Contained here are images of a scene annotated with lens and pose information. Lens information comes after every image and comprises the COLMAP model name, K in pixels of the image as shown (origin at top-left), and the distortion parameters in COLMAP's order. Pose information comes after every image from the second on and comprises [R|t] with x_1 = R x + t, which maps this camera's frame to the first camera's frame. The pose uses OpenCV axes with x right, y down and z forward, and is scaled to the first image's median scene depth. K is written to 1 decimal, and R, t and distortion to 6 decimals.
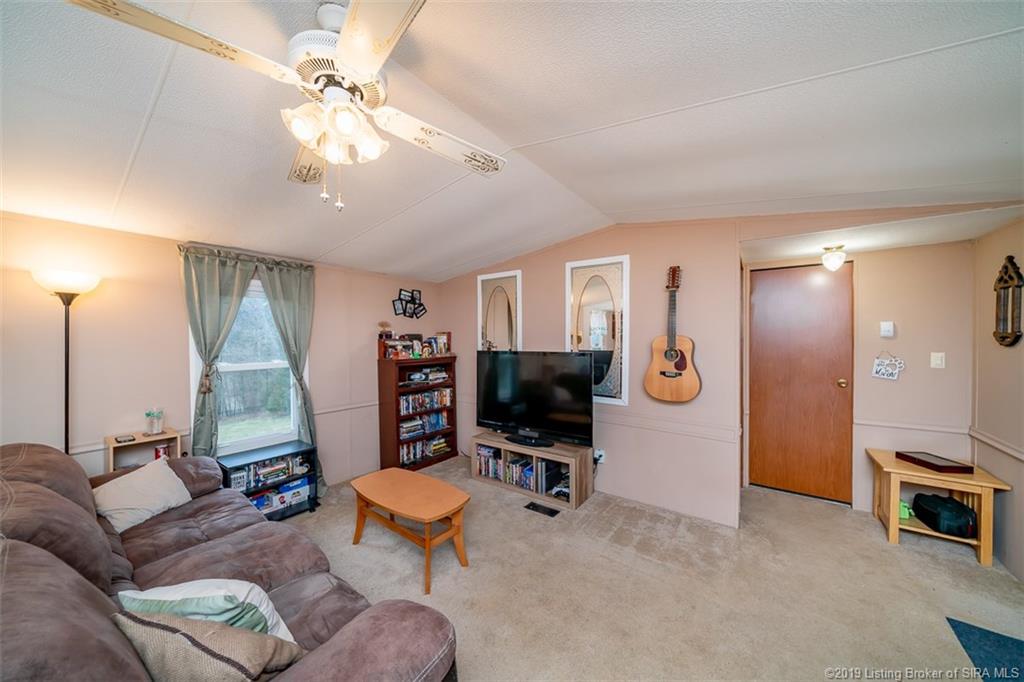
lens RADIAL K [[350.8, 0, 509.0], [0, 350.8, 342.2], [0, 0, 1]] dist [-0.001690, -0.000004]
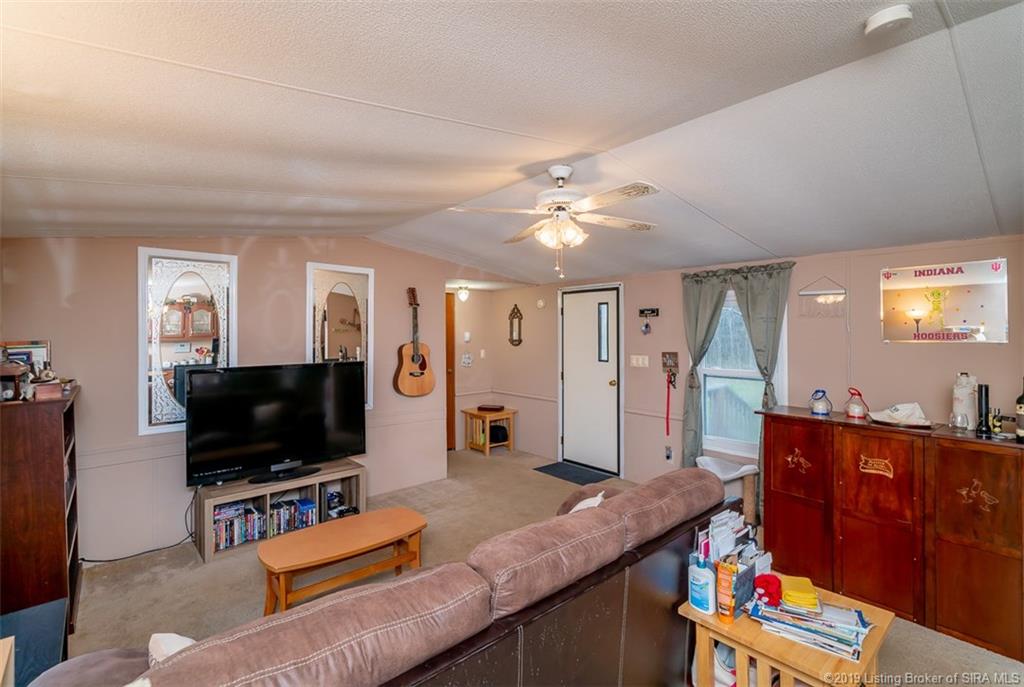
lens RADIAL K [[476.0, 0, 513.5], [0, 476.0, 330.2], [0, 0, 1]] dist [0.002595, -0.000100]
pose [[0.210985, 0.005807, 0.977472, -0.921300], [0.014301, 0.999857, -0.009027, -0.037119], [-0.977385, 0.015883, 0.210871, 0.246744]]
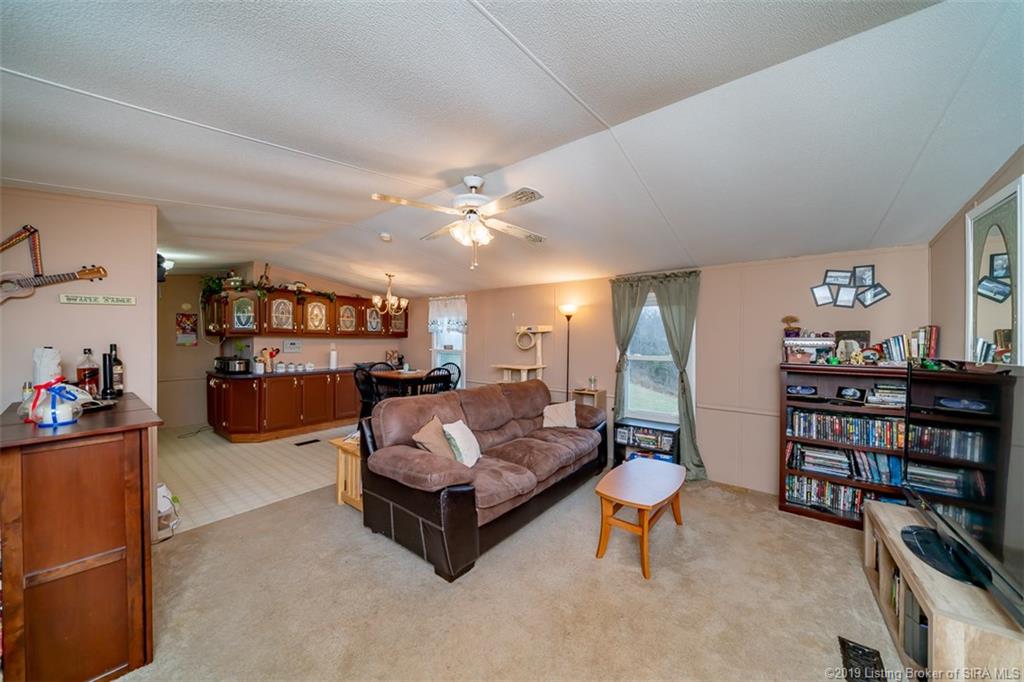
lens RADIAL K [[350.8, 0, 509.0], [0, 350.8, 342.2], [0, 0, 1]] dist [-0.001690, -0.000004]
pose [[-0.017951, 0.006314, -0.999819, 0.530777], [-0.019616, 0.999785, 0.006666, 0.009593], [0.999646, 0.019732, -0.017823, 0.420991]]
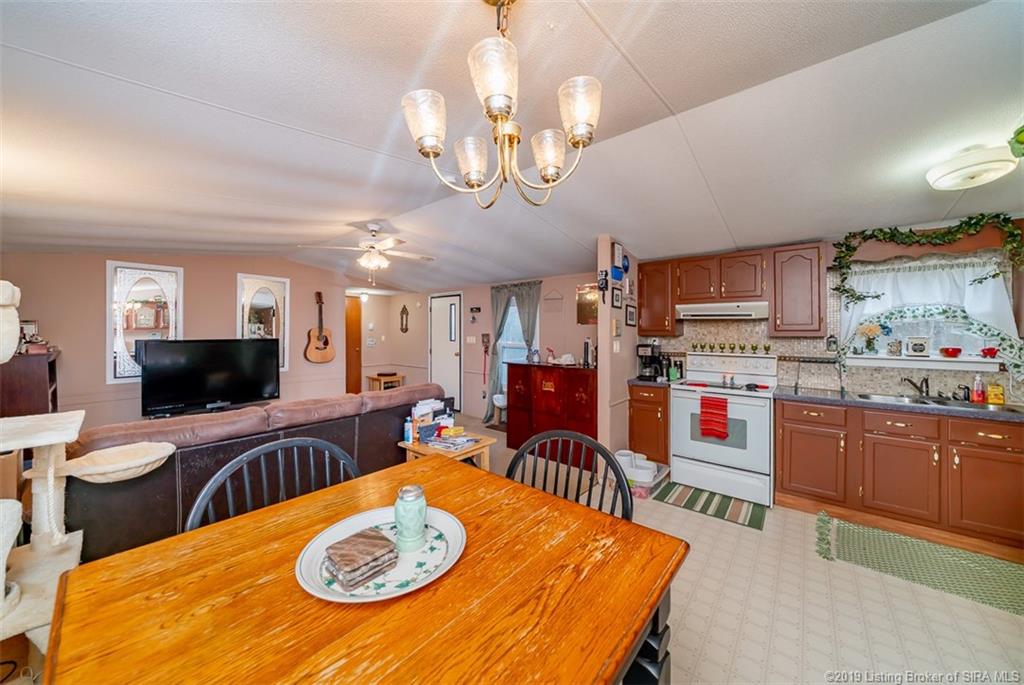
lens RADIAL K [[362.2, 0, 516.5], [0, 362.2, 329.0], [0, 0, 1]] dist [-0.001178, 0.000108]
pose [[0.051428, 0.009313, 0.998633, -1.193333], [0.014314, 0.999847, -0.010061, 0.017204], [-0.998574, 0.014812, 0.051287, -0.137265]]
